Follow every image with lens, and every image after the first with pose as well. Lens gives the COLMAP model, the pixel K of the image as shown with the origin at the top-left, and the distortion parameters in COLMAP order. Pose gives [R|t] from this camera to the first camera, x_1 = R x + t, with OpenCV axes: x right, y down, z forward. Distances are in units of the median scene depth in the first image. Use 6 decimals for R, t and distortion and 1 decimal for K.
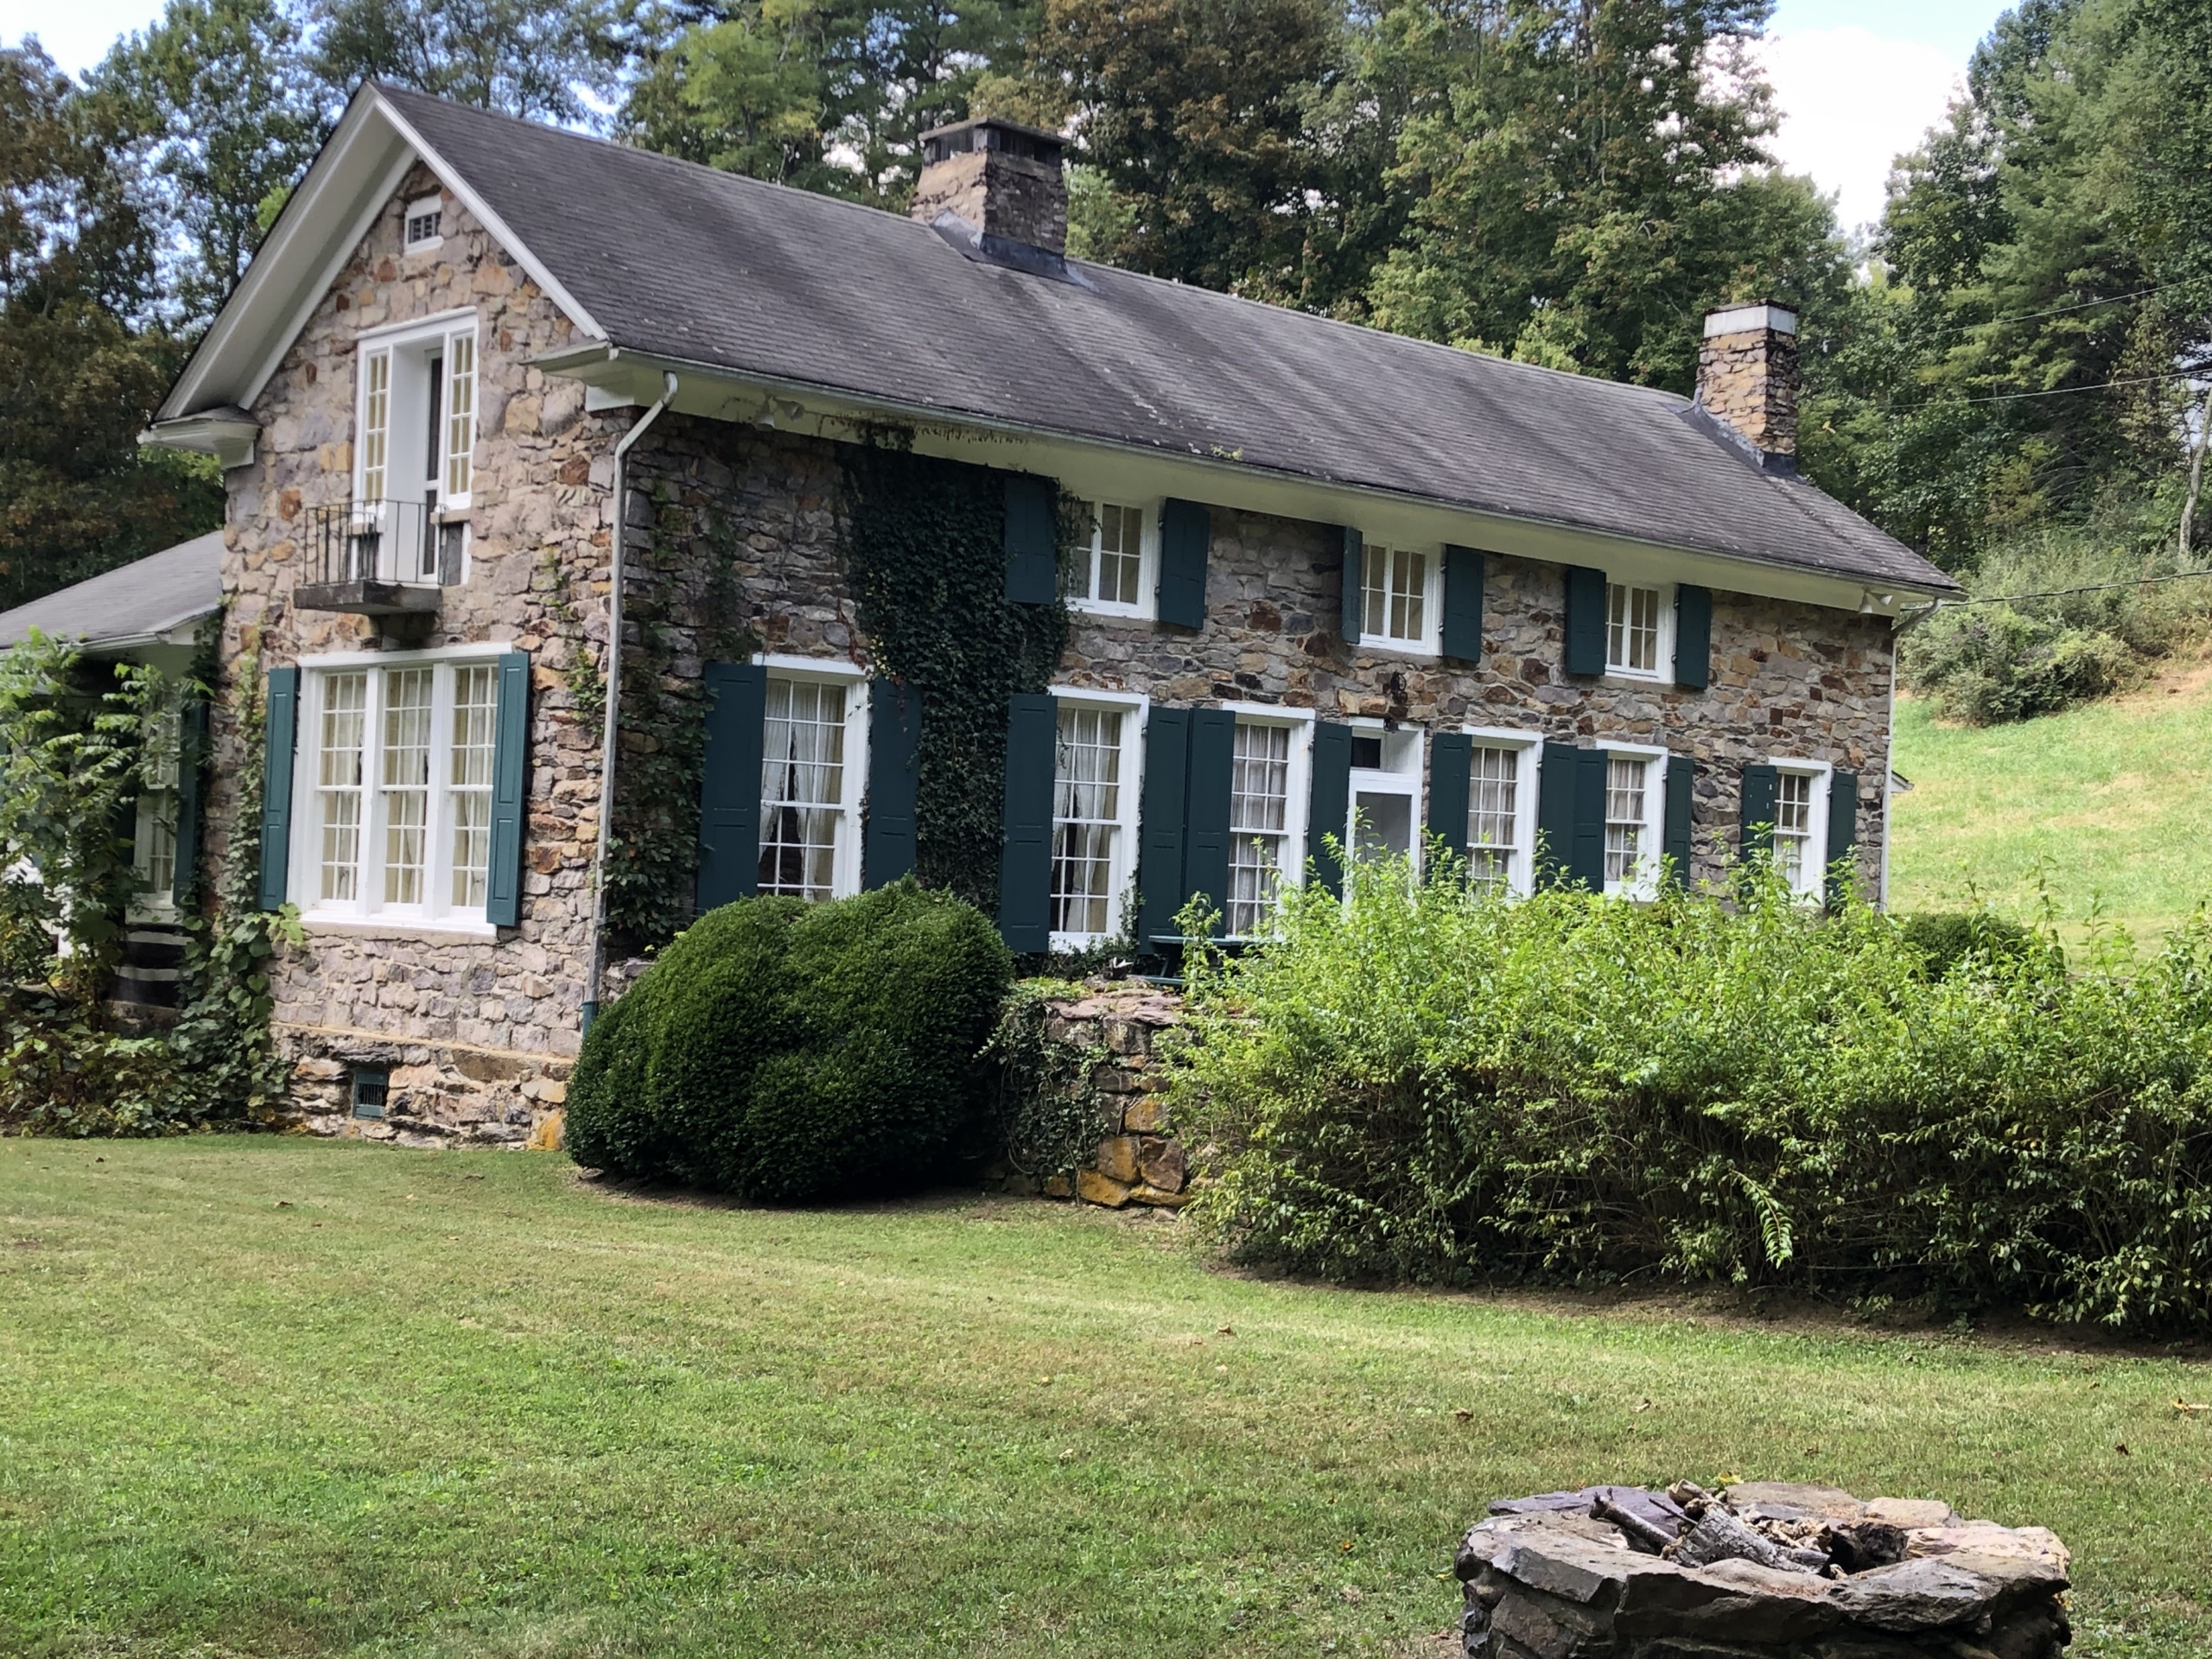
lens RADIAL K [[2843.7, 0, 1103.6], [0, 2843.7, 846.2], [0, 0, 1]] dist [0.141145, 0.000000]
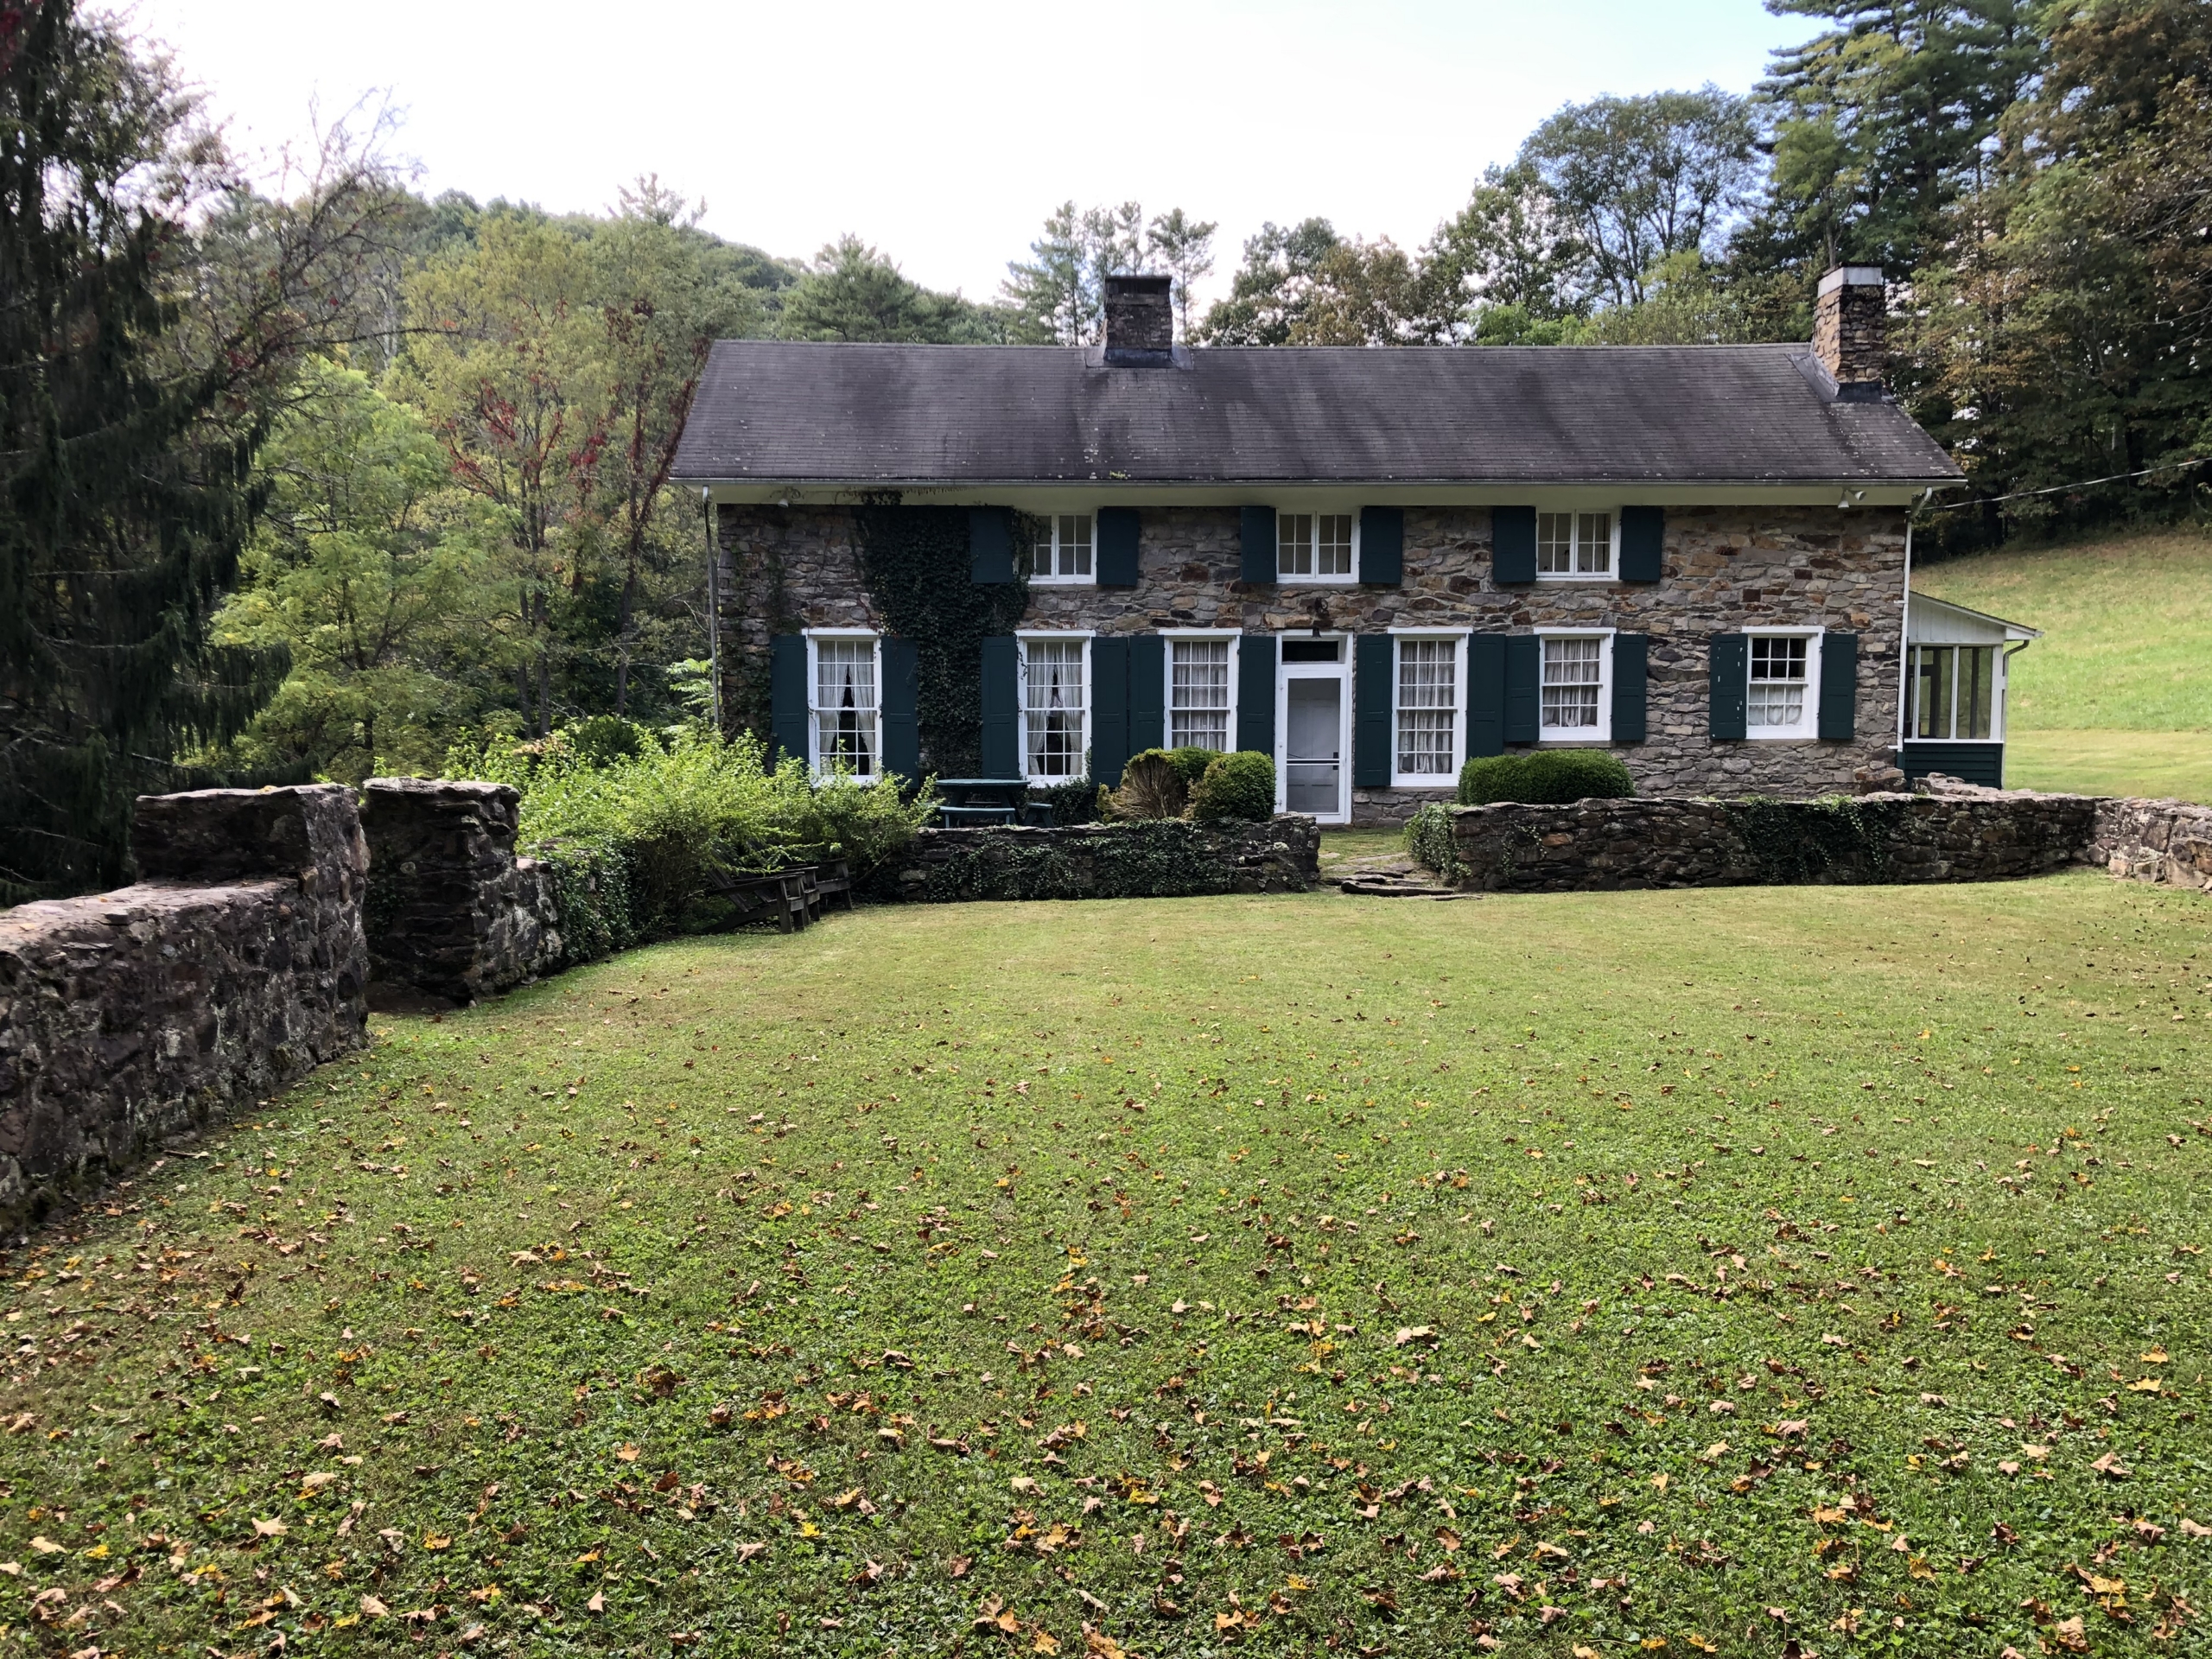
lens RADIAL K [[1844.0, 0, 1091.8], [0, 1844.0, 842.1], [0, 0, 1]] dist [0.044584, -0.014682]
pose [[0.752644, 0.007535, -0.658384, 0.668922], [0.040897, 0.997469, 0.058168, 0.006767], [0.657156, -0.070706, 0.750431, 0.178841]]
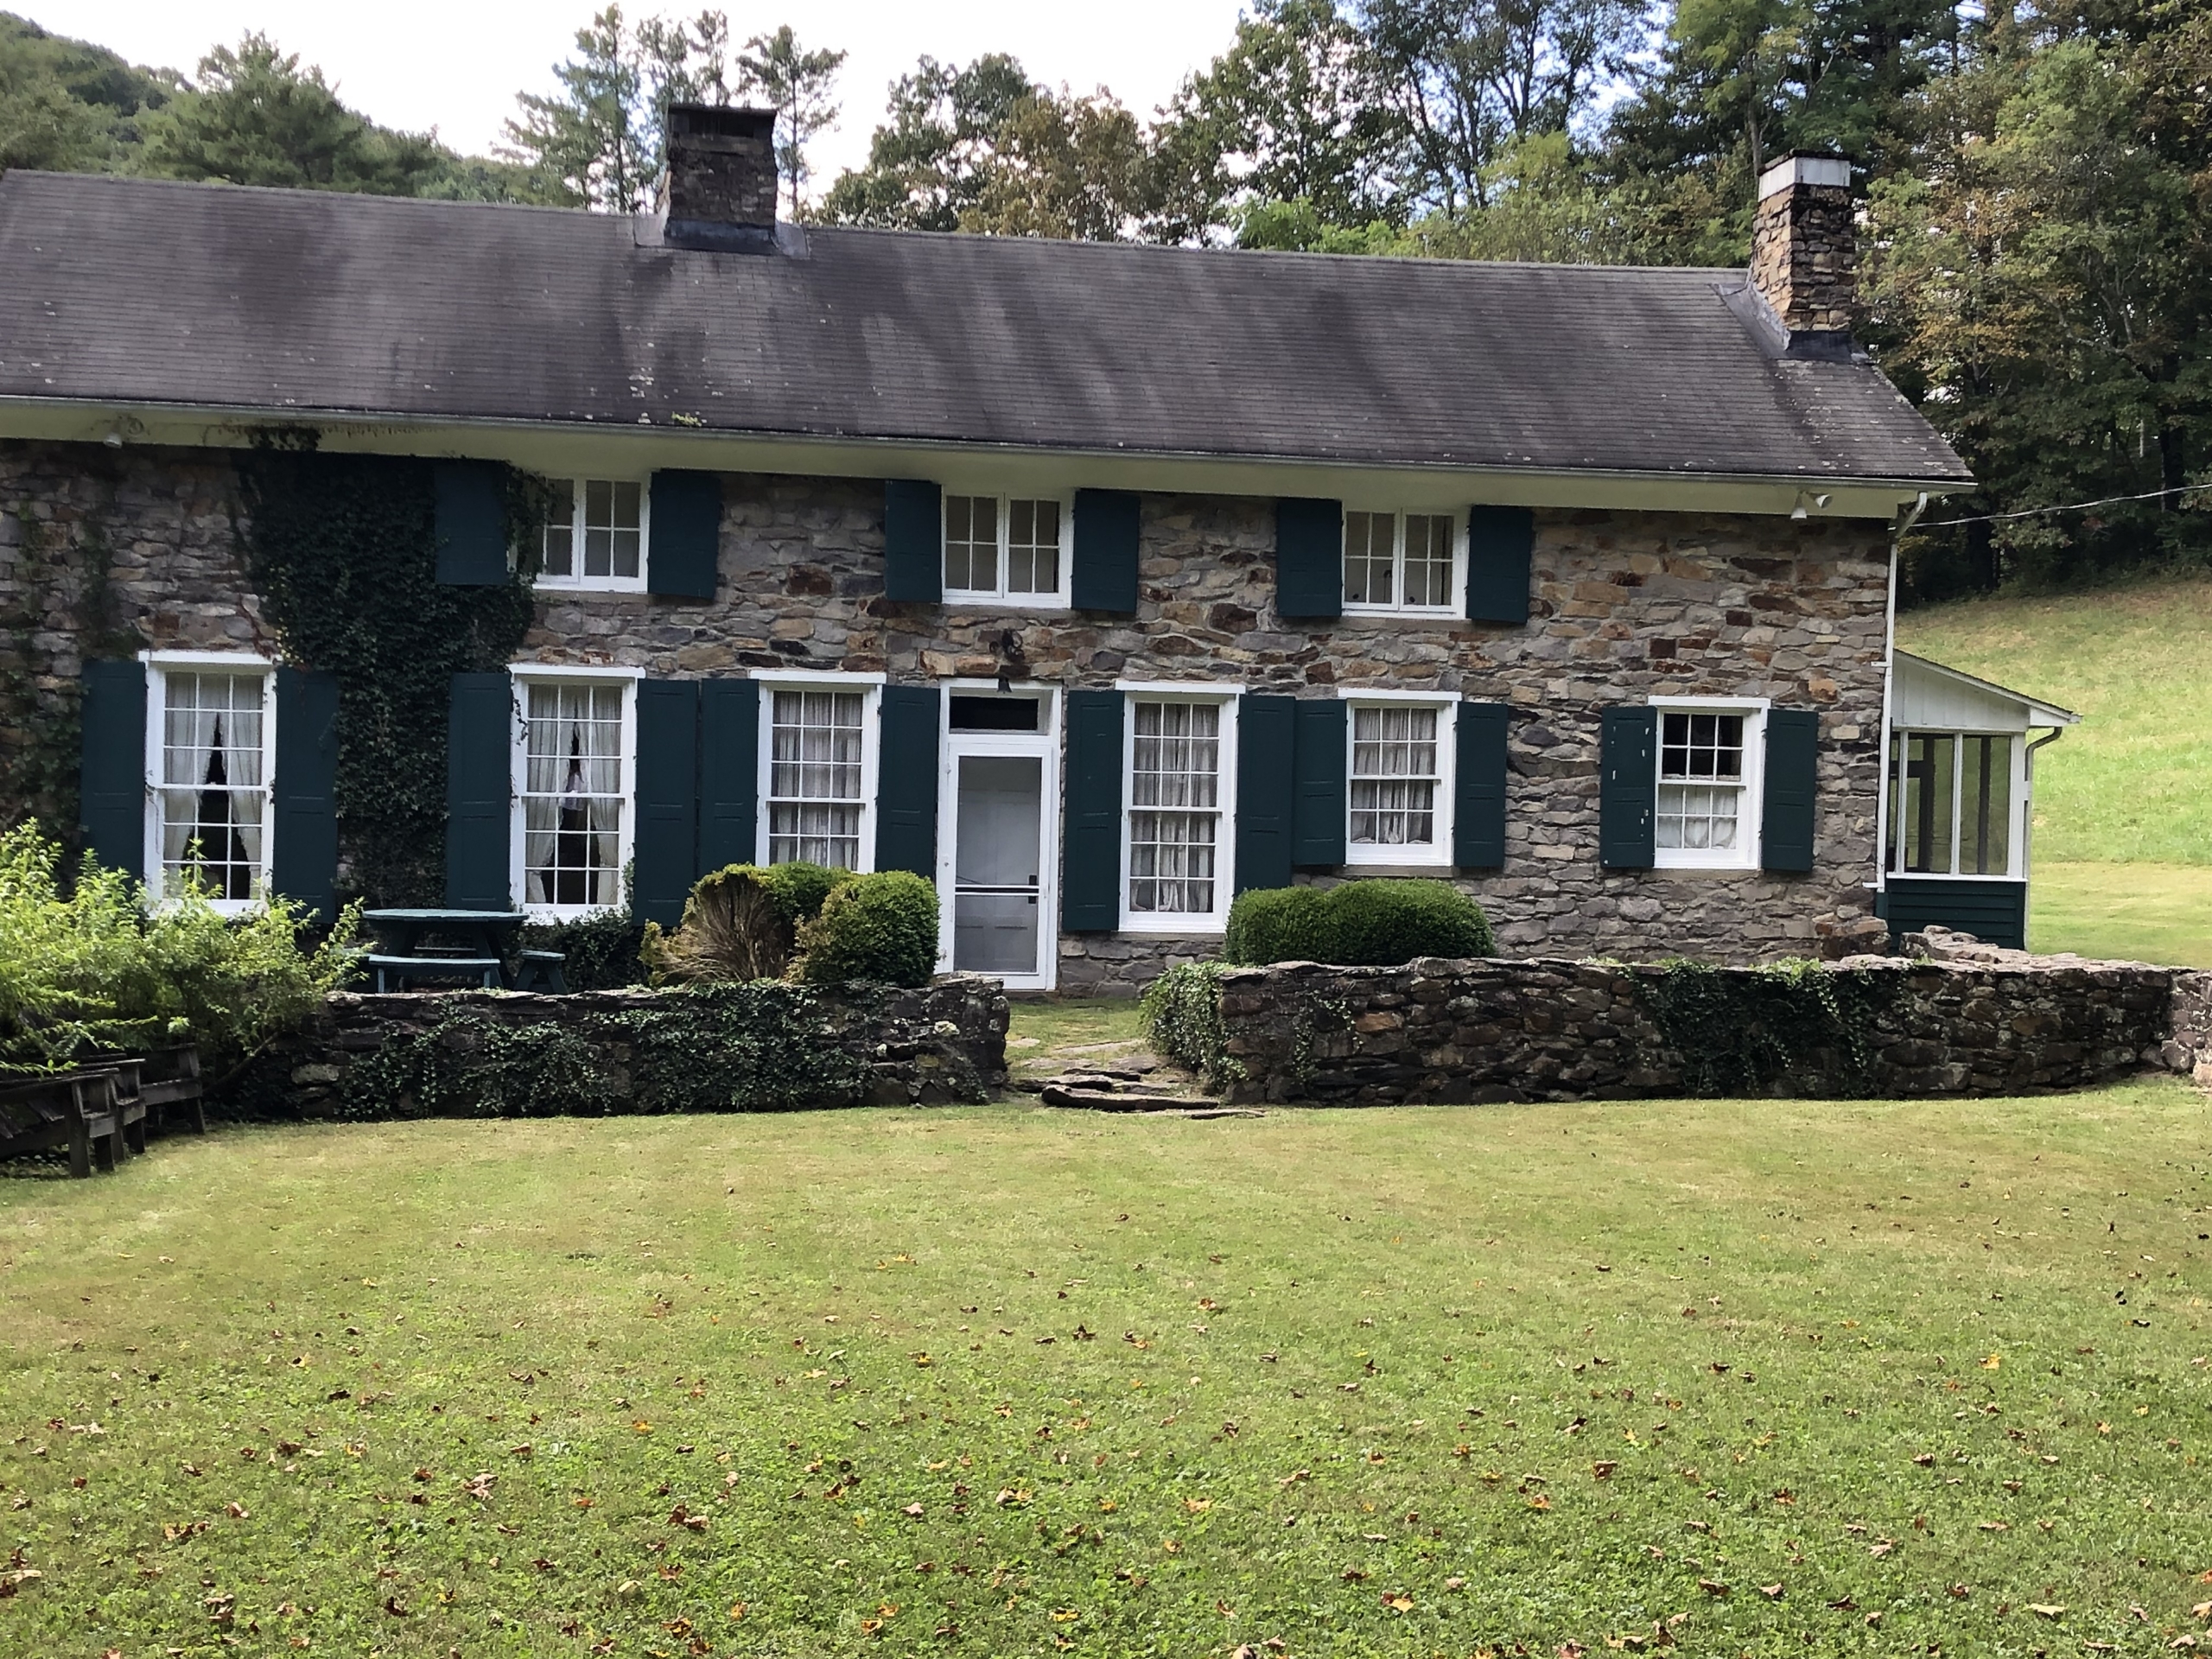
lens RADIAL K [[2843.7, 0, 1086.6], [0, 2843.7, 862.3], [0, 0, 1]] dist [0.141145, 0.000000]
pose [[0.845770, -0.009889, -0.533457, 0.641432], [0.019539, 0.999732, 0.012447, 0.005661], [0.533190, -0.020950, 0.845736, 0.212429]]
